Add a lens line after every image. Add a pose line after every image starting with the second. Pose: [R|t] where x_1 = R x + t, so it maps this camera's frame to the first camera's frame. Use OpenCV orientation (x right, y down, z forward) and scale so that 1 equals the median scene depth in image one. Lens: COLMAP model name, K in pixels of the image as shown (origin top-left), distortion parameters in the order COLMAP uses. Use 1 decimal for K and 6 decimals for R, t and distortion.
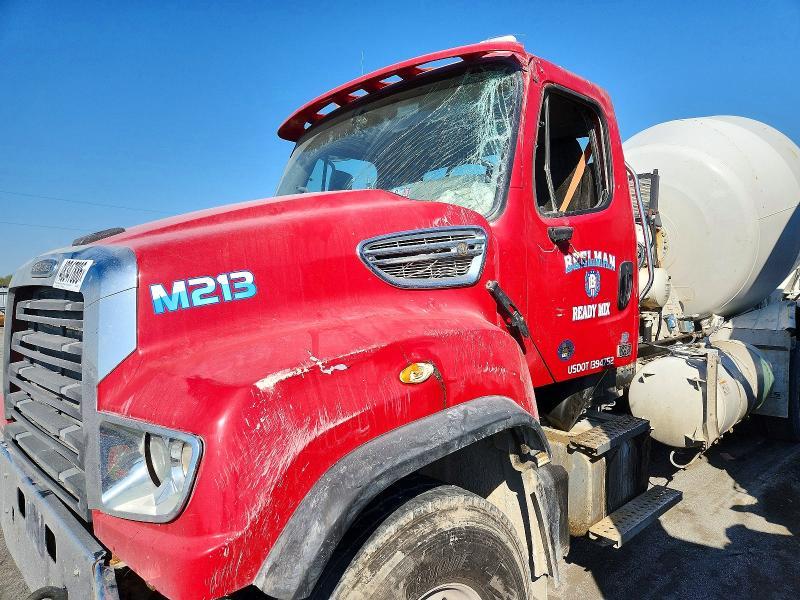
lens RADIAL K [[581.1, 0, 400.0], [0, 581.1, 300.0], [0, 0, 1]] dist [0.117897, -0.129669]
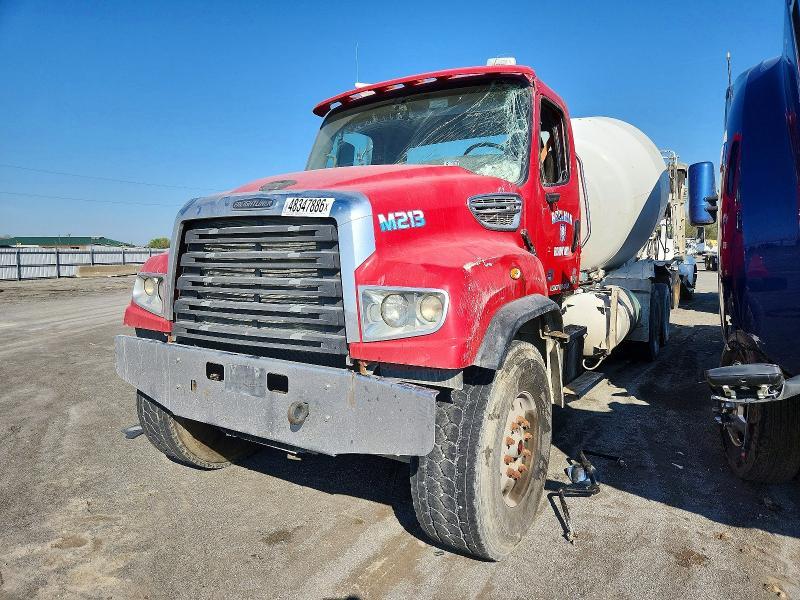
lens RADIAL K [[581.1, 0, 400.0], [0, 581.1, 300.0], [0, 0, 1]] dist [0.117897, -0.129669]
pose [[0.972849, 0.001255, 0.231435, -0.462060], [-0.012080, 0.998898, 0.045362, 0.088209], [-0.231123, -0.046926, 0.971792, -0.401104]]
